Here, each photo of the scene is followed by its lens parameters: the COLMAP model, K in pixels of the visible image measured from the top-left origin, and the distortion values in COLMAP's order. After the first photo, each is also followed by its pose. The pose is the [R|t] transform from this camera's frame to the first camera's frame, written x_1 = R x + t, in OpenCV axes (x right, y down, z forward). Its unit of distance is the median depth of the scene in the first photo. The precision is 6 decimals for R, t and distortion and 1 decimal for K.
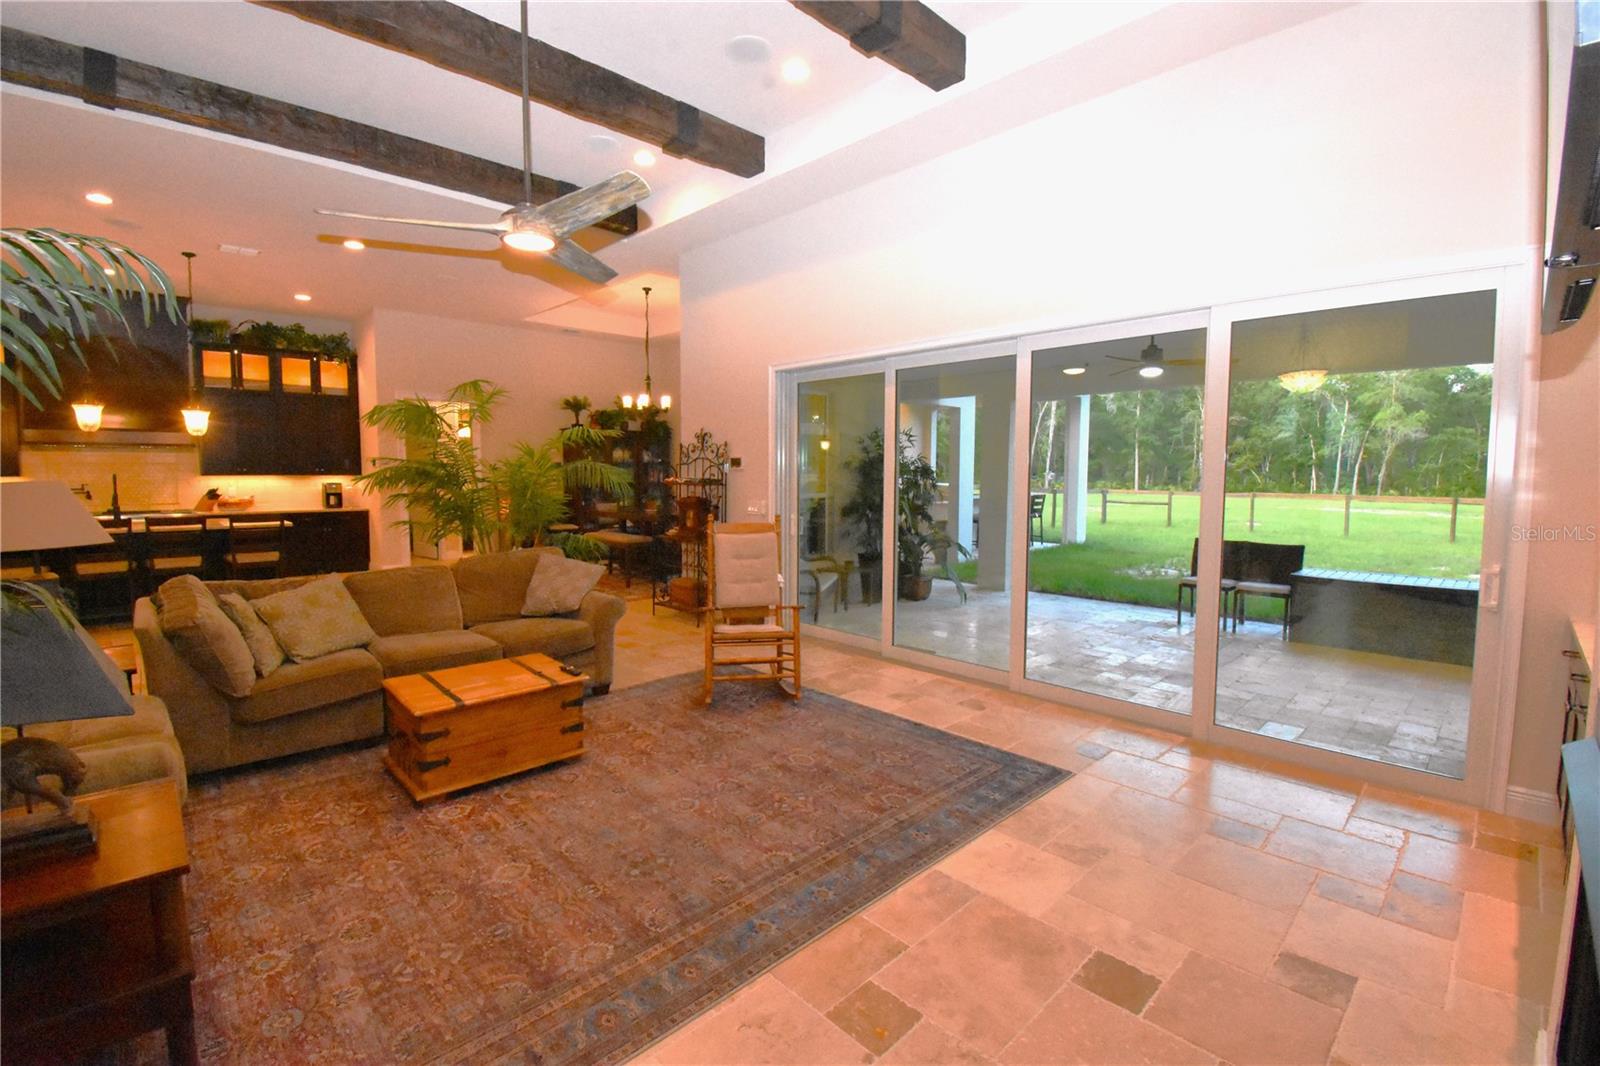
lens RADIAL K [[704.4, 0, 804.5], [0, 704.4, 524.3], [0, 0, 1]] dist [0.020564, -0.025102]
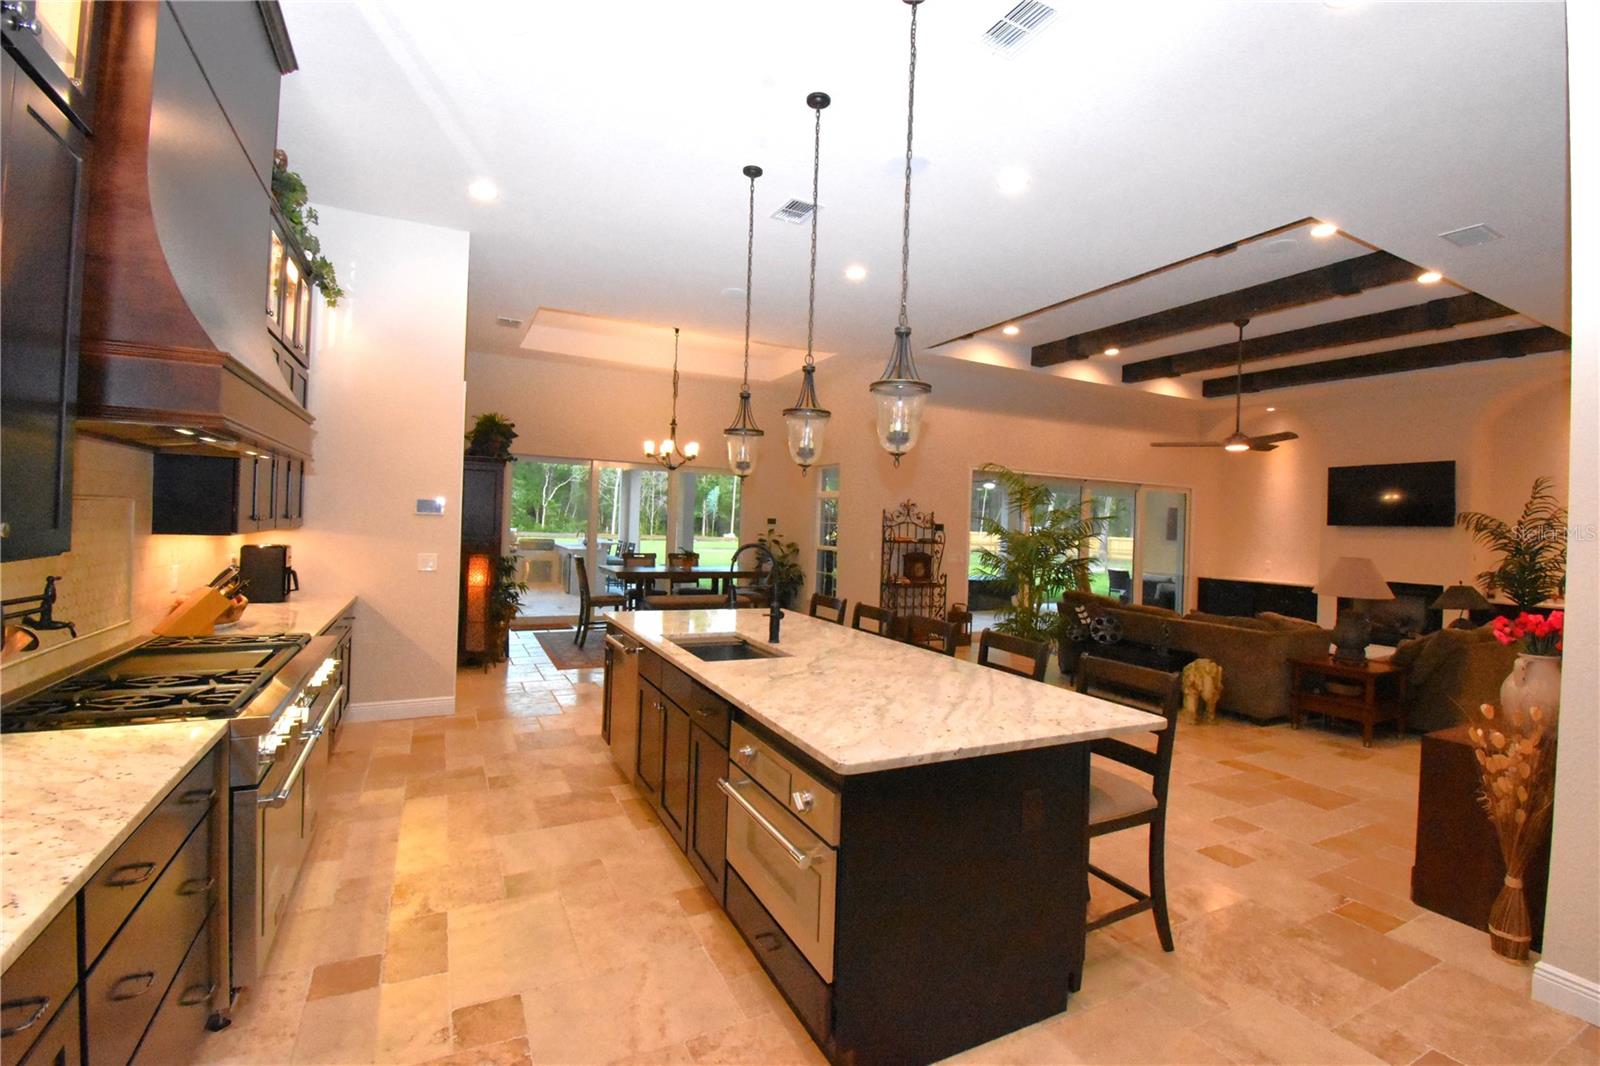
lens RADIAL K [[704.4, 0, 804.5], [0, 704.4, 524.3], [0, 0, 1]] dist [0.020564, -0.025102]
pose [[0.291565, 0.008220, 0.956516, -1.433999], [0.038816, 0.999038, -0.020417, -0.071444], [-0.955763, 0.043081, 0.290965, 0.801600]]
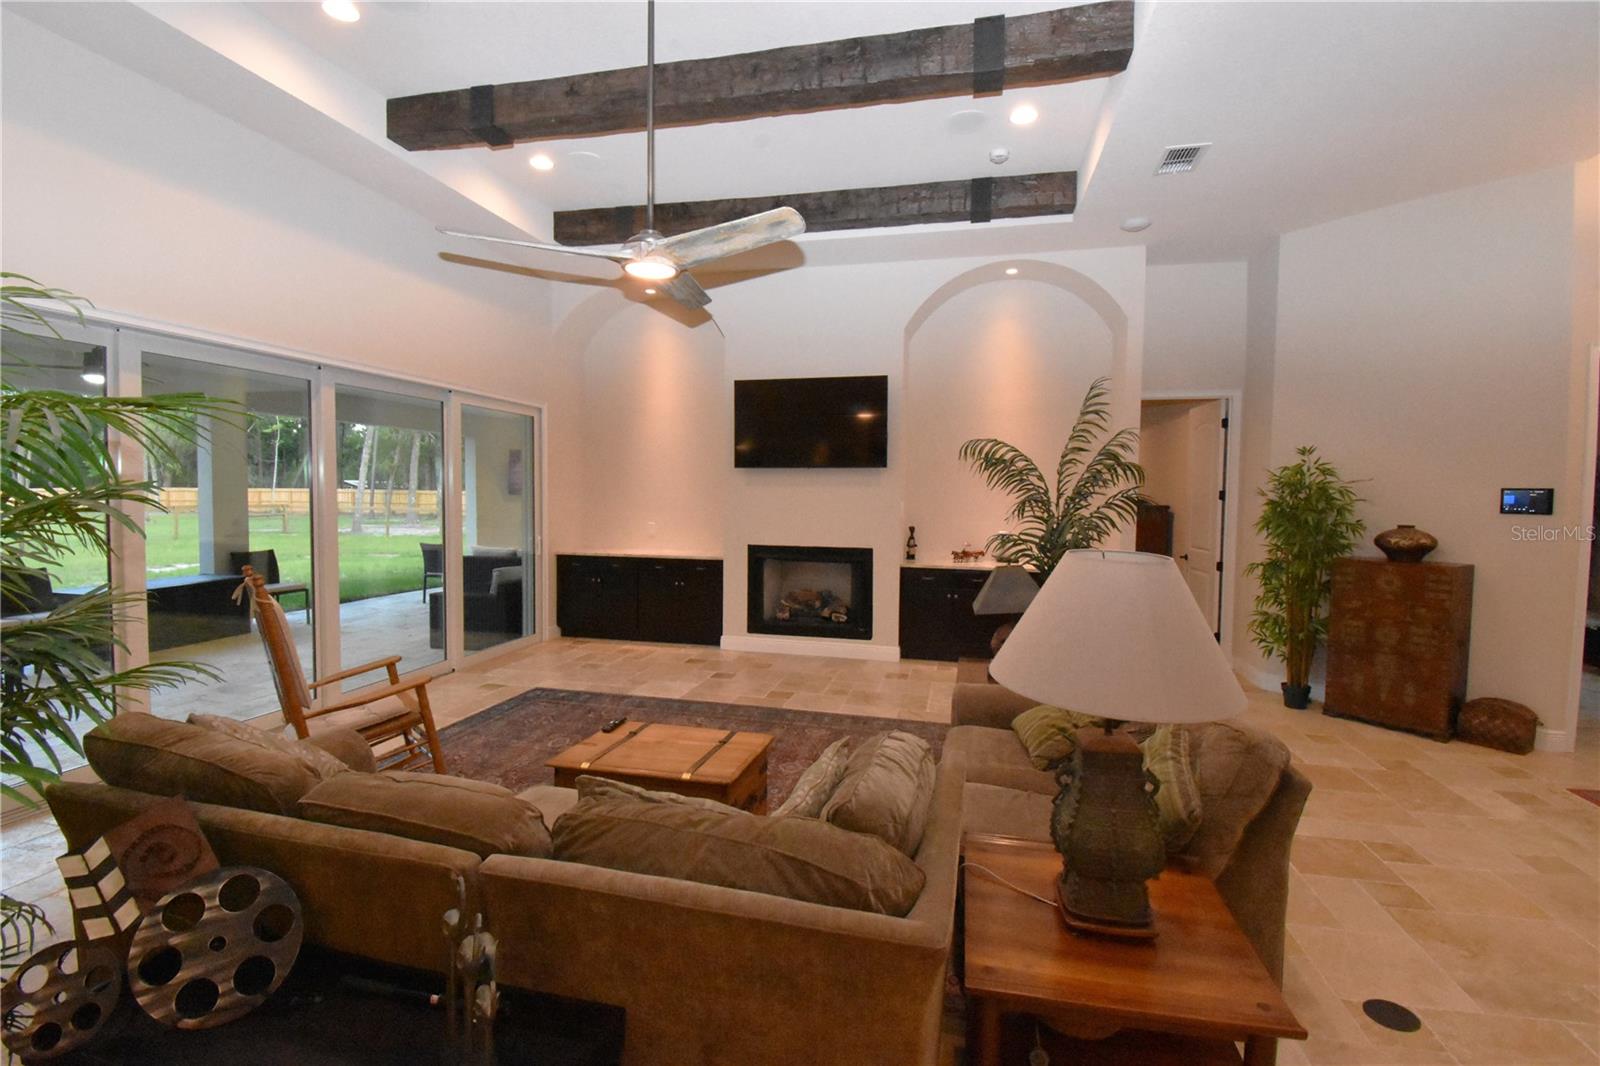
lens RADIAL K [[704.4, 0, 804.5], [0, 704.4, 524.3], [0, 0, 1]] dist [0.020564, -0.025102]
pose [[-0.538309, -0.046086, 0.841487, -0.625611], [0.052101, 0.994774, 0.087810, -0.059926], [-0.841136, 0.091111, -0.533094, 0.645613]]
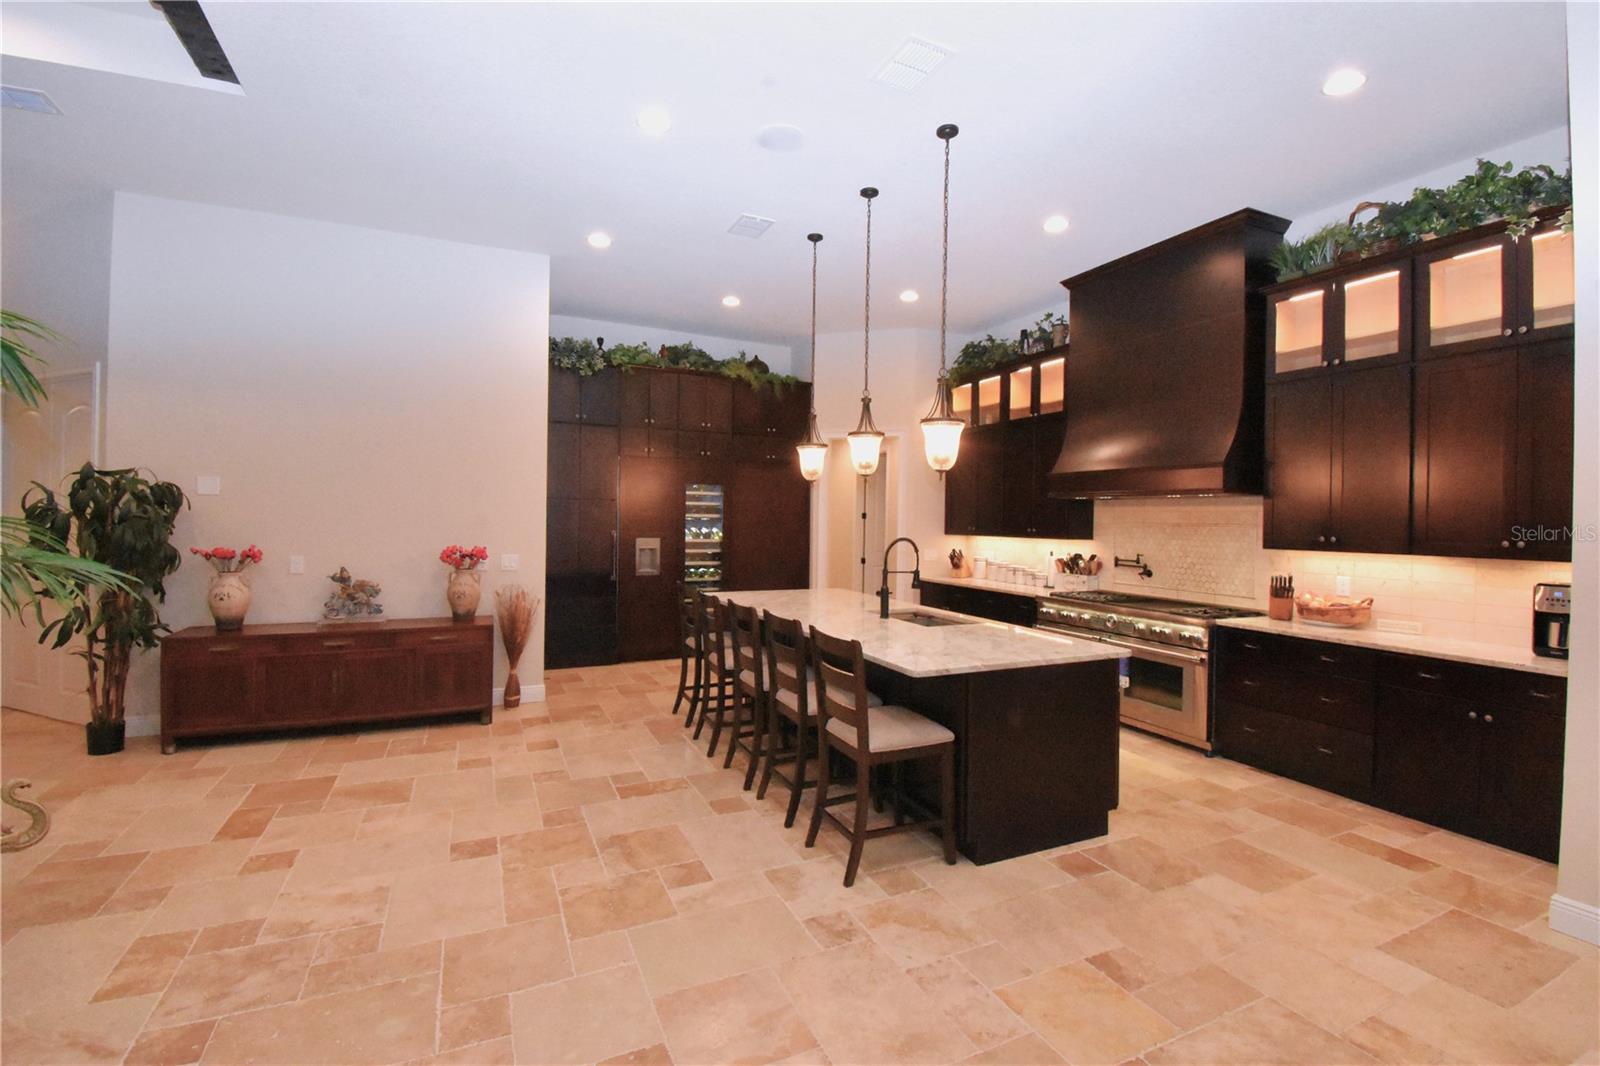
lens RADIAL K [[704.4, 0, 804.5], [0, 704.4, 524.3], [0, 0, 1]] dist [0.020564, -0.025102]
pose [[-0.335153, -0.000449, -0.942164, -0.335154], [-0.089953, 0.995447, 0.031524, -0.094342], [0.937860, 0.095316, -0.333667, 1.108981]]
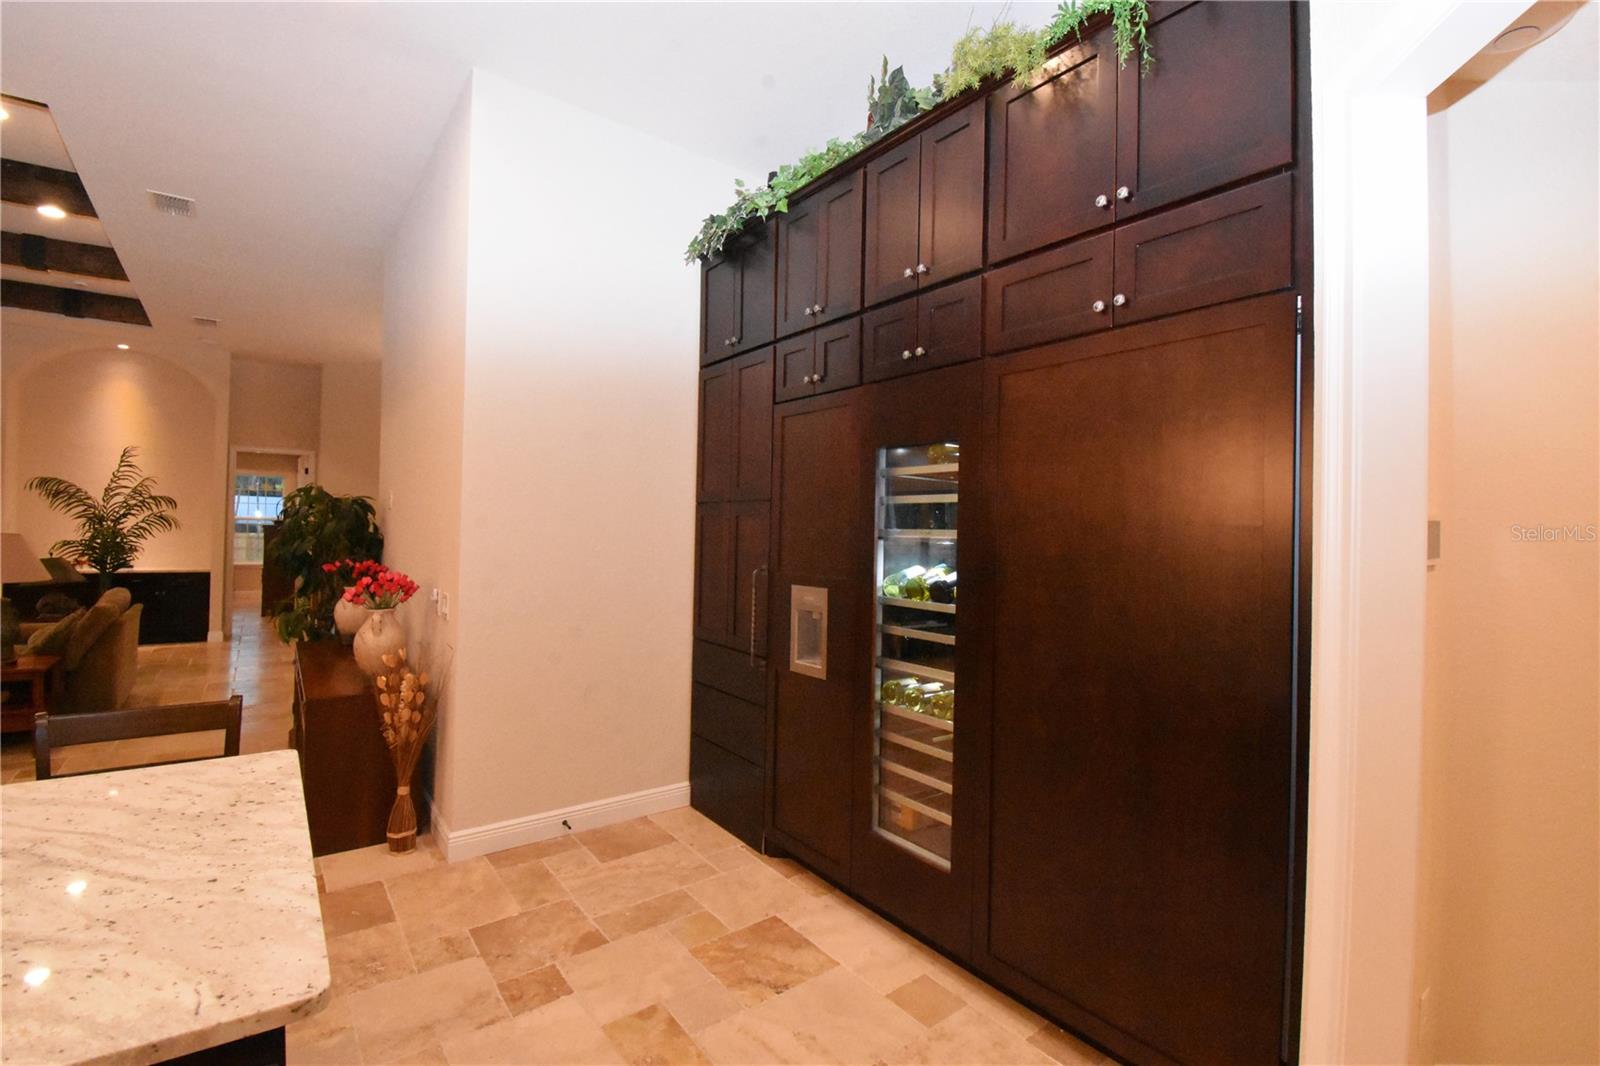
lens RADIAL K [[704.4, 0, 804.5], [0, 704.4, 524.3], [0, 0, 1]] dist [0.020564, -0.025102]
pose [[-0.993173, -0.026001, 0.113720, -1.290718], [-0.018553, 0.997643, 0.066067, -0.088260], [-0.115170, 0.063506, -0.991314, 0.979918]]
